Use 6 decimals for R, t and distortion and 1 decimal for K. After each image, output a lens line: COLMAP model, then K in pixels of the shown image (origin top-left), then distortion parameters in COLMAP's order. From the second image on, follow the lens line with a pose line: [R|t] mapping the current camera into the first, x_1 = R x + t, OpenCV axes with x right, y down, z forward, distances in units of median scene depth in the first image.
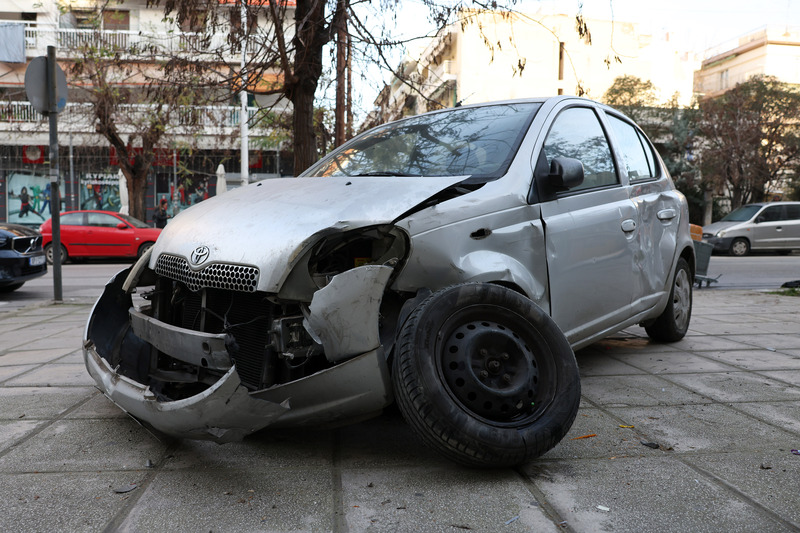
lens RADIAL K [[577.5, 0, 376.9], [0, 577.5, 272.3], [0, 0, 1]] dist [-0.091822, 0.079545]
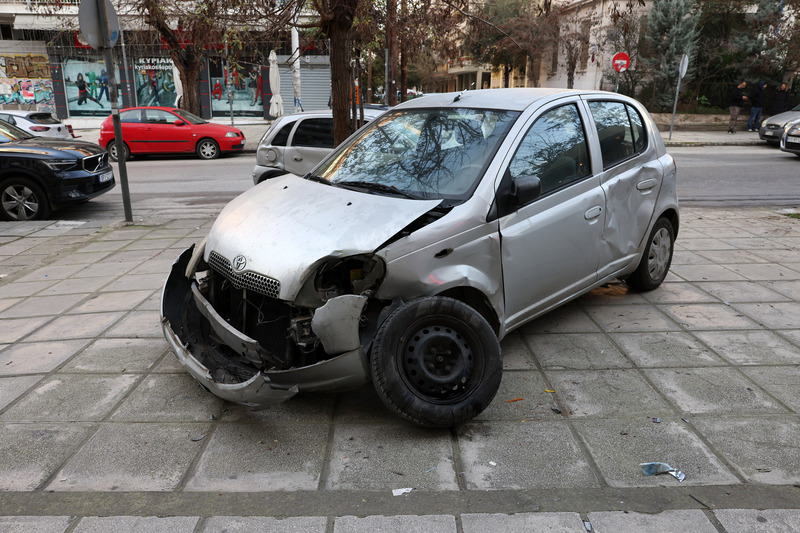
lens RADIAL K [[588.8, 0, 400.0], [0, 588.8, 266.5], [0, 0, 1]] dist [-0.045643, 0.008223]
pose [[0.997438, 0.011054, -0.070681, 0.174736], [0.004514, 0.976295, 0.216398, -0.329937], [0.071397, -0.216163, 0.973743, -0.342066]]
